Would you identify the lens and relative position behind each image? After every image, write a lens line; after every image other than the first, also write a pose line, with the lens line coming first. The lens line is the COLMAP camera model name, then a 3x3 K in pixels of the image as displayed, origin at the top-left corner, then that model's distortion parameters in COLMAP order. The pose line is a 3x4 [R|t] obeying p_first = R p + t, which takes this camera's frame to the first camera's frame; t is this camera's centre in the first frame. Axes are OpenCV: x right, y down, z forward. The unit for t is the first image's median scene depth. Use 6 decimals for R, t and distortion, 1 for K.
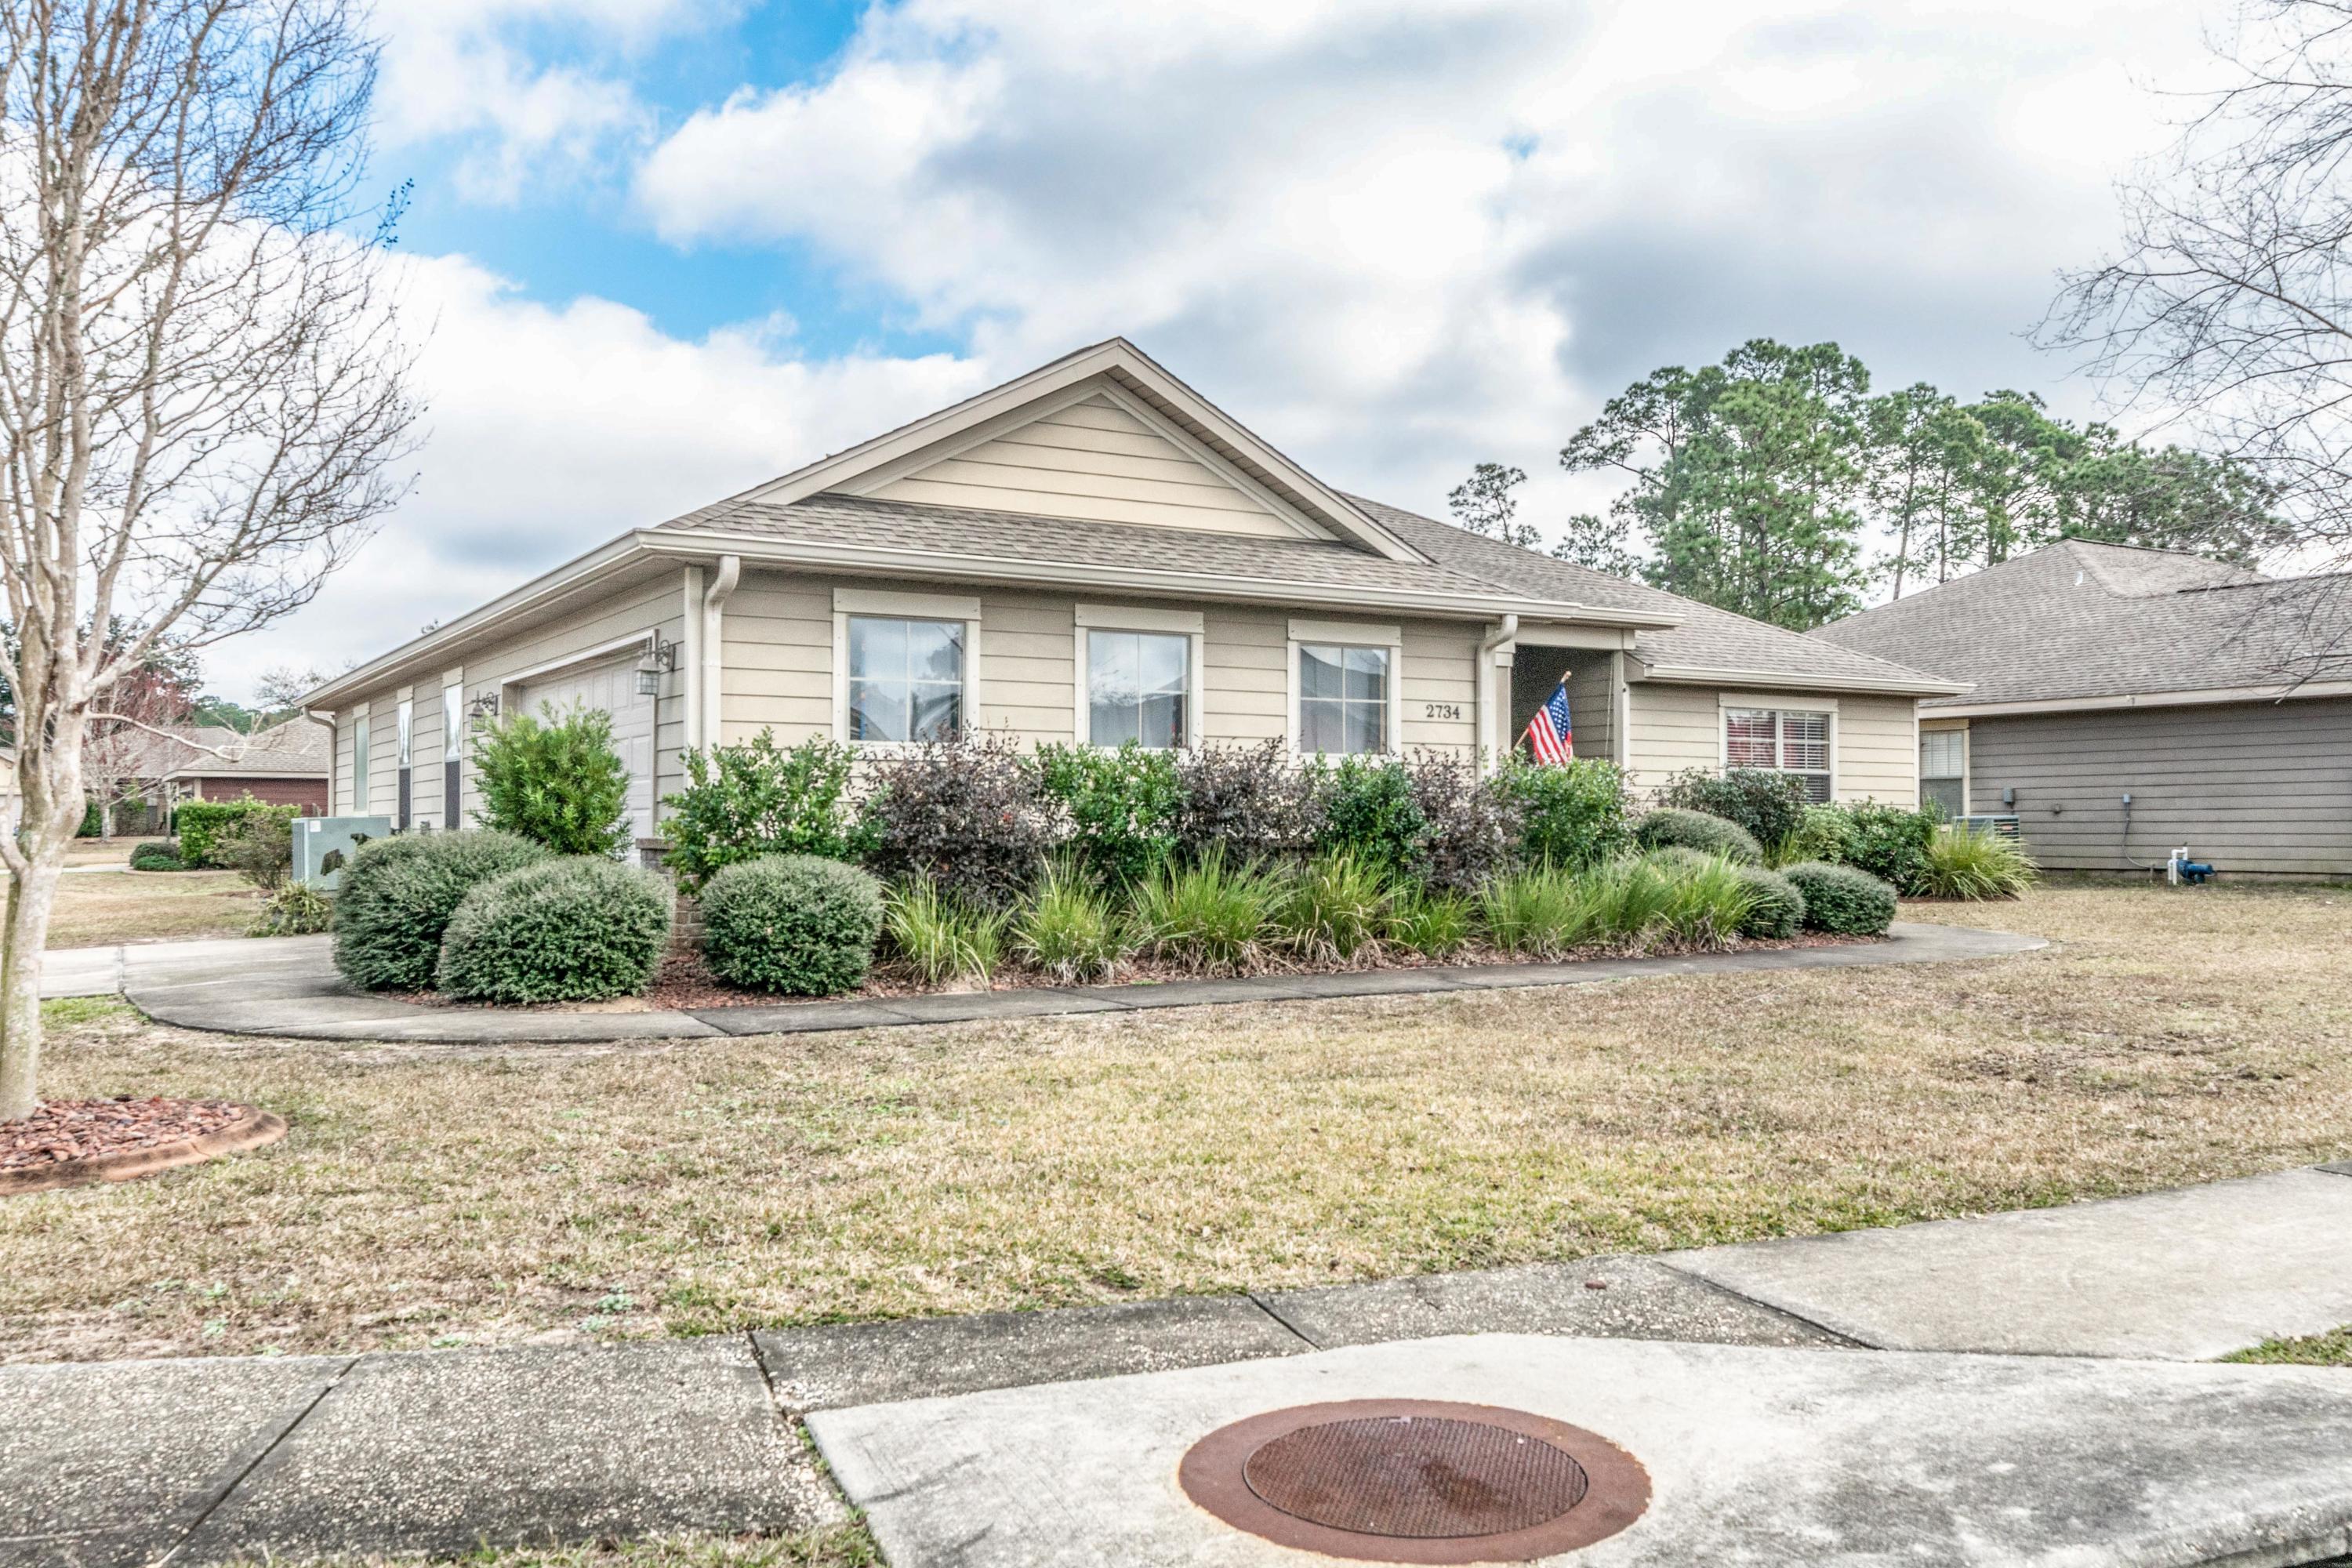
lens RADIAL K [[1881.4, 0, 1185.2], [0, 1881.4, 787.7], [0, 0, 1]] dist [0.008691, 0.003198]
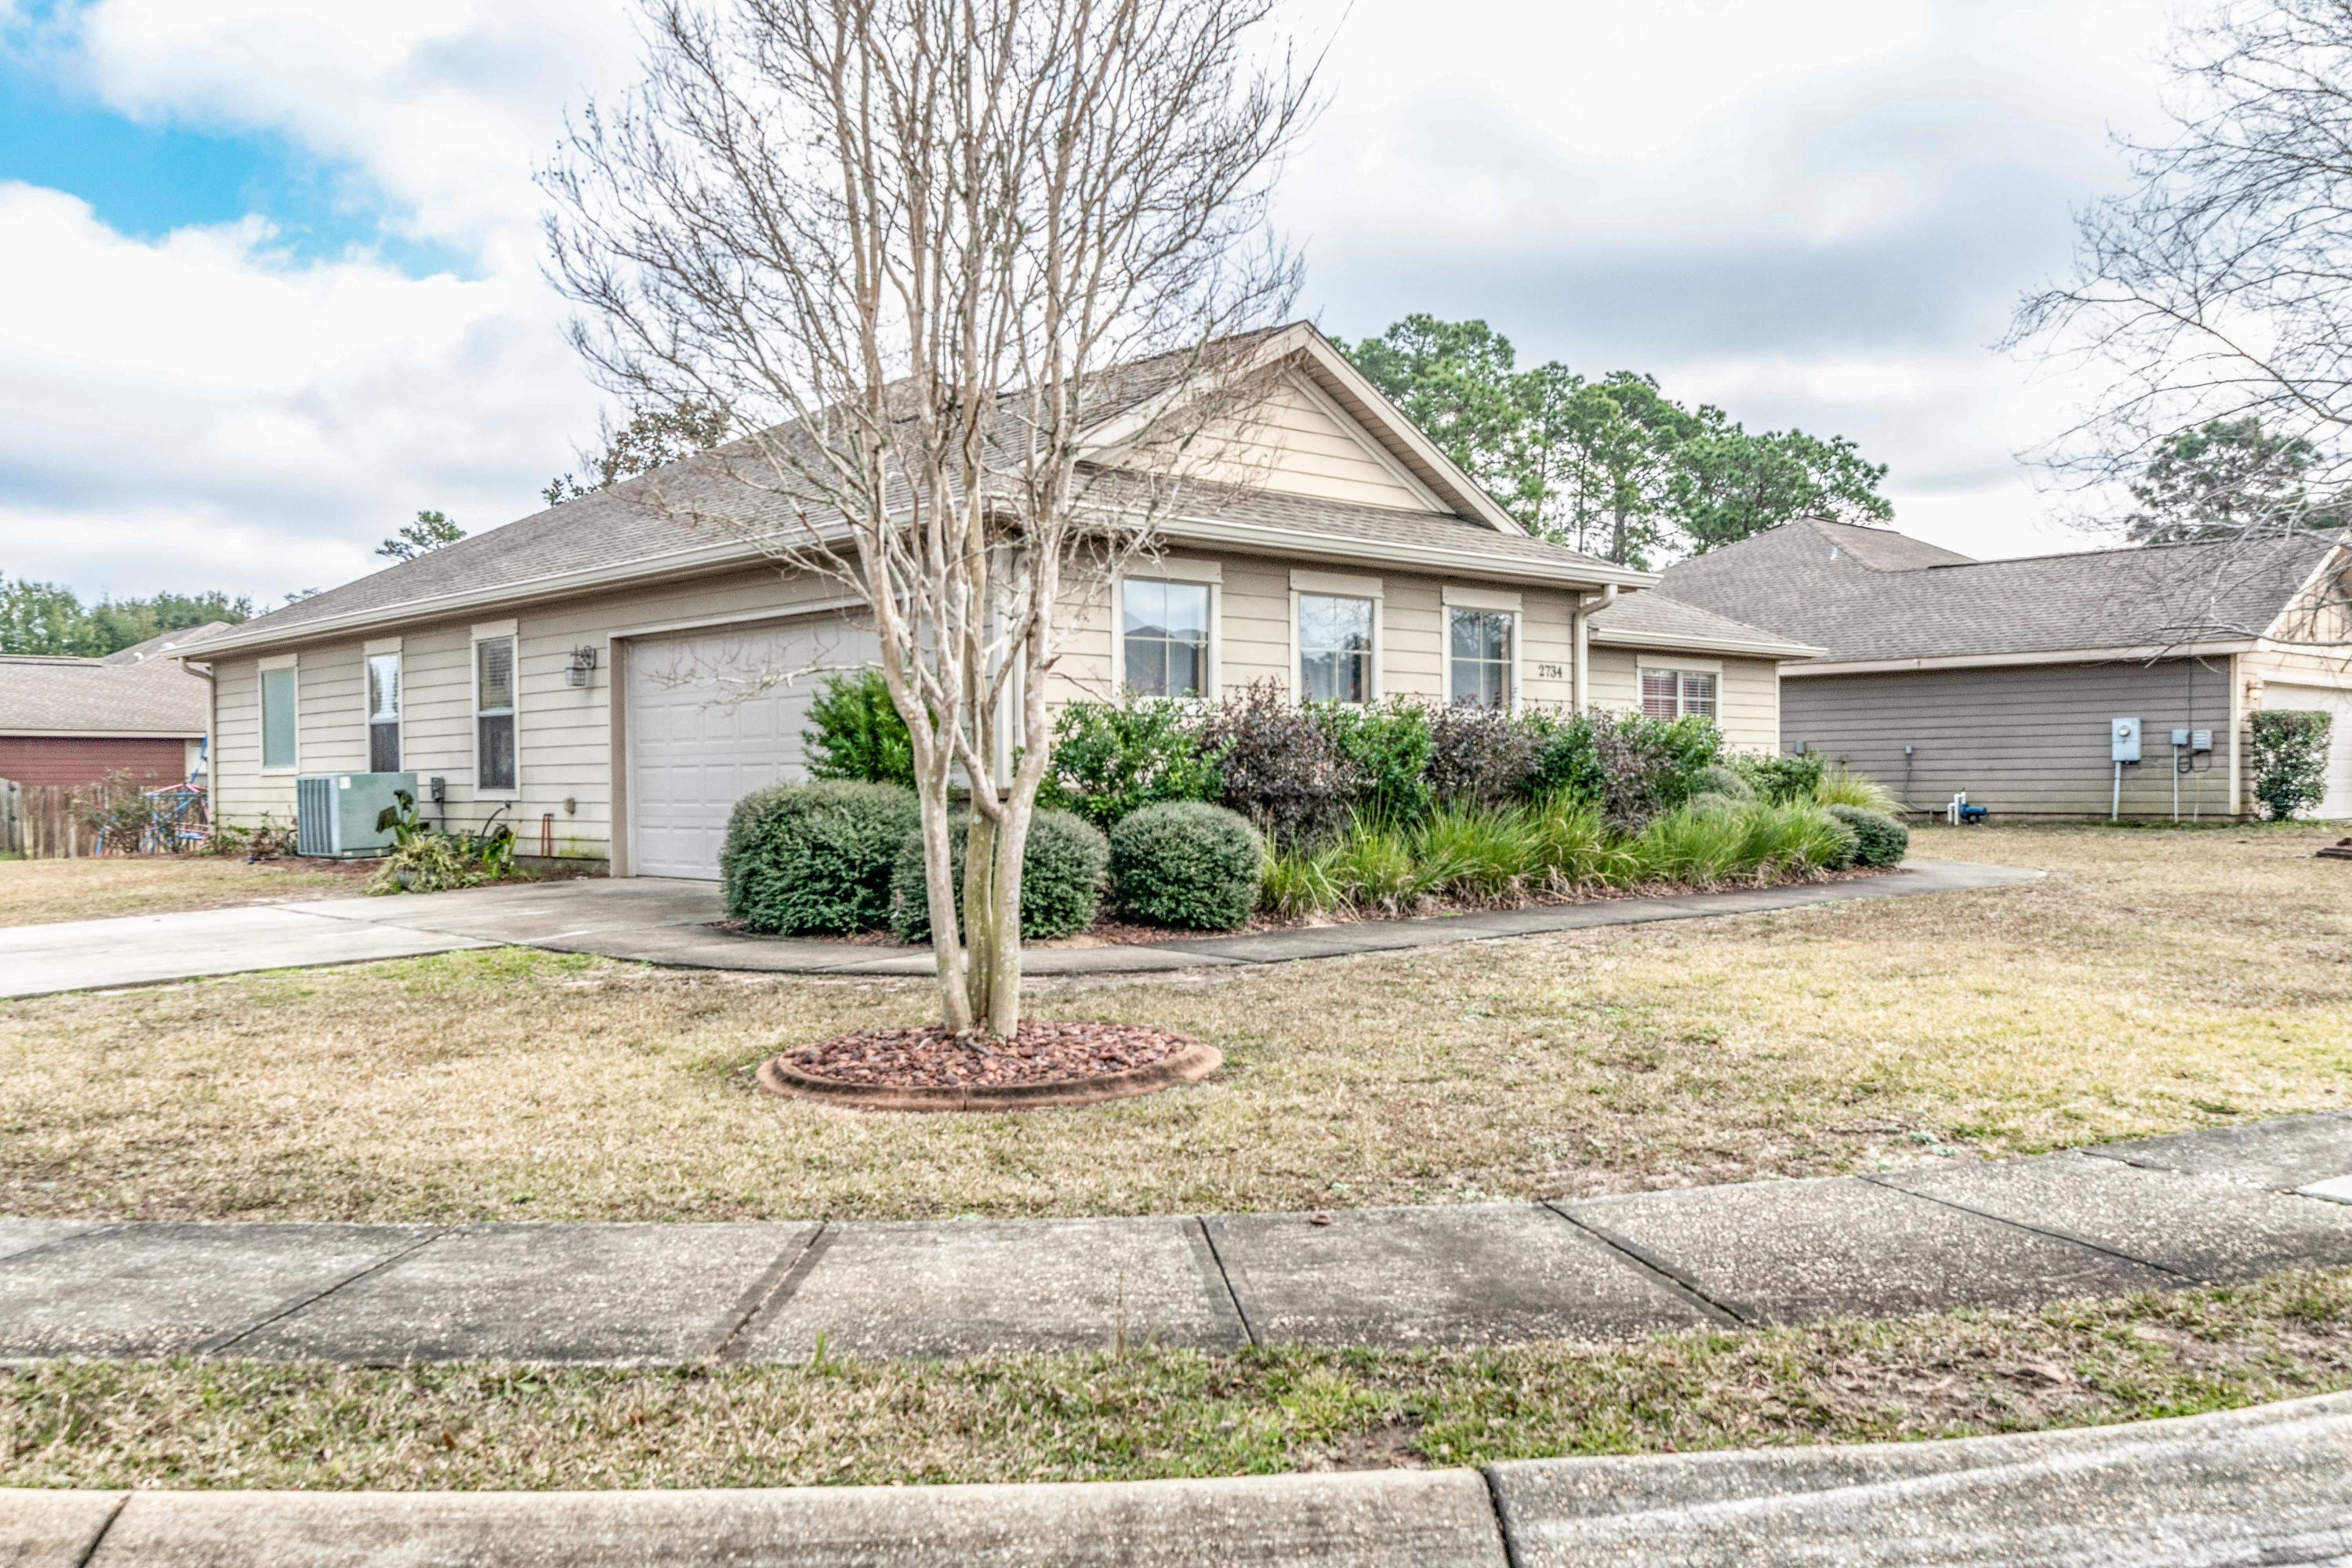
lens RADIAL K [[1888.3, 0, 1164.4], [0, 1888.3, 783.6], [0, 0, 1]] dist [0.006322, 0.000086]
pose [[0.979532, -0.006416, 0.201187, -0.224328], [0.002153, 0.999769, 0.021400, 0.001132], [-0.201278, -0.020529, 0.979319, -0.030484]]
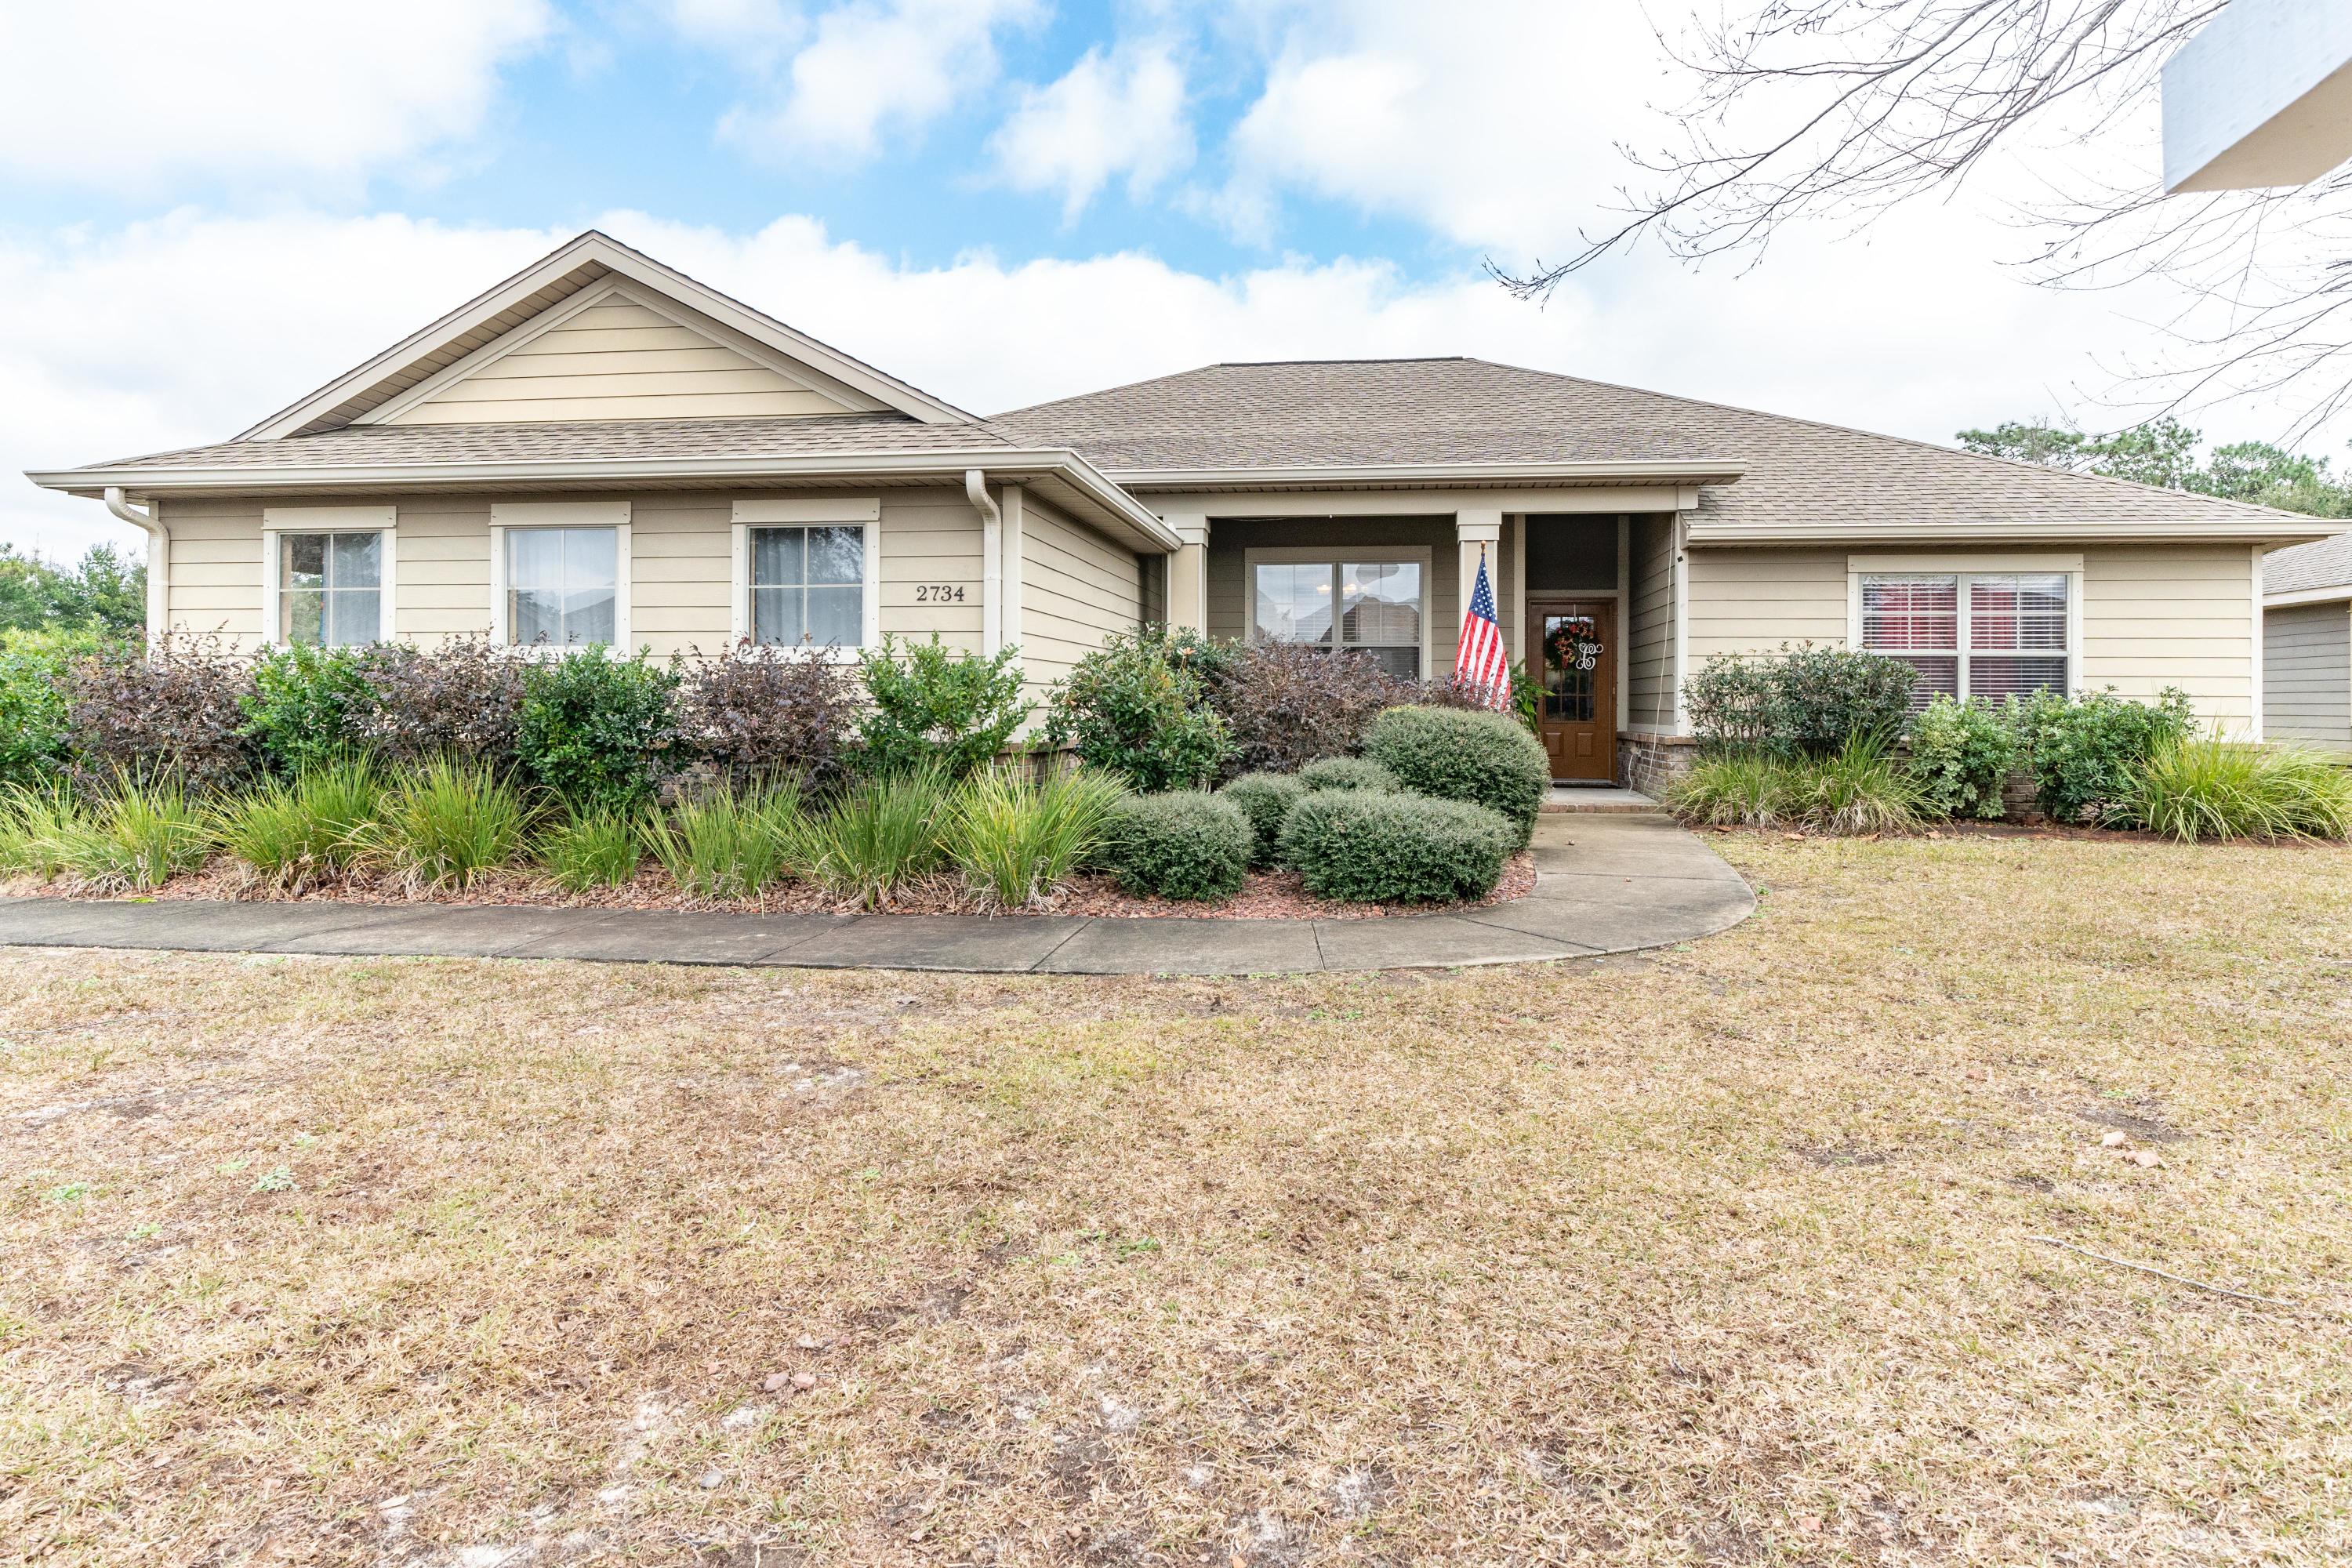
lens RADIAL K [[1285.7, 0, 1235.1], [0, 1285.7, 702.7], [0, 0, 1]] dist [-0.006457, -0.000323]
pose [[0.792446, -0.000254, -0.609942, 0.434218], [0.009033, 0.999895, 0.011321, 0.002798], [0.609875, -0.014481, 0.792365, 0.449880]]
